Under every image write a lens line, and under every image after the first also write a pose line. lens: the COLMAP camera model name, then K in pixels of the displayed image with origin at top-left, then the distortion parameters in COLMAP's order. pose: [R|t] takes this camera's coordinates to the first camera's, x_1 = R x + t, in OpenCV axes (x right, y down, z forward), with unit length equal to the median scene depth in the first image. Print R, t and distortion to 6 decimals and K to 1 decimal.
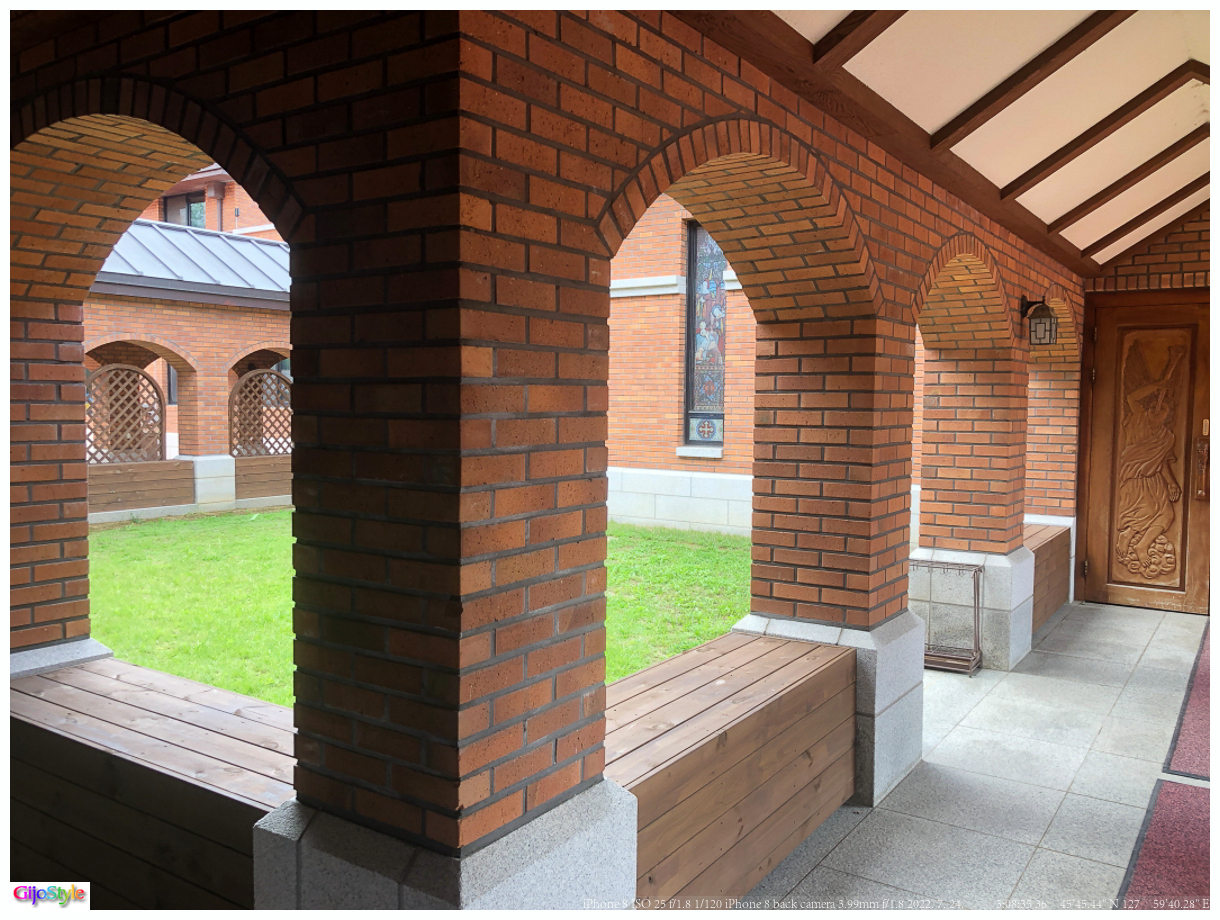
lens RADIAL K [[971.4, 0, 610.0], [0, 971.4, 460.0], [0, 0, 1]] dist [0.078595, -0.101706]
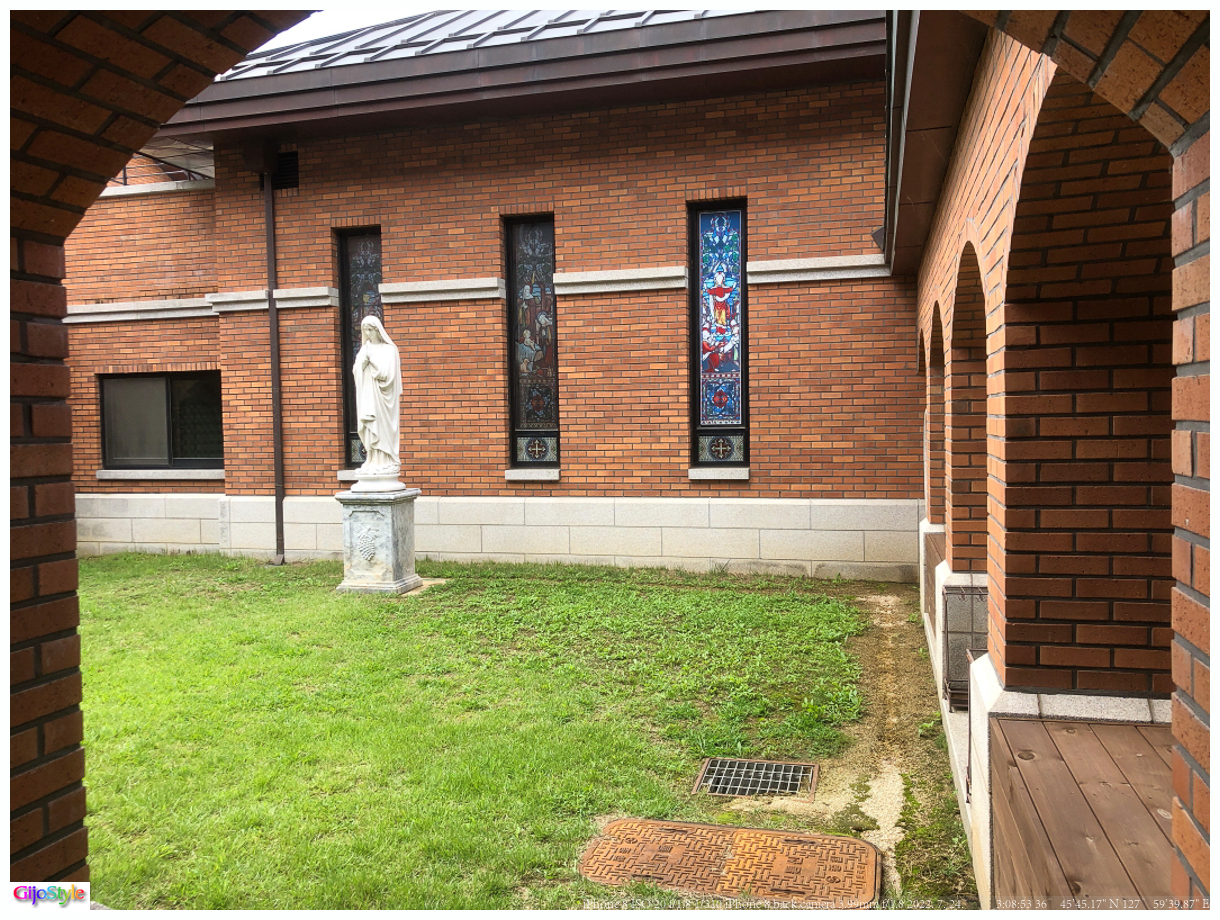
lens RADIAL K [[971.4, 0, 610.0], [0, 971.4, 460.0], [0, 0, 1]] dist [0.078595, -0.101706]
pose [[0.944926, -0.042155, 0.324558, -0.264336], [0.048252, 0.998777, -0.010759, -0.017547], [-0.323708, 0.025827, 0.945805, 0.262897]]
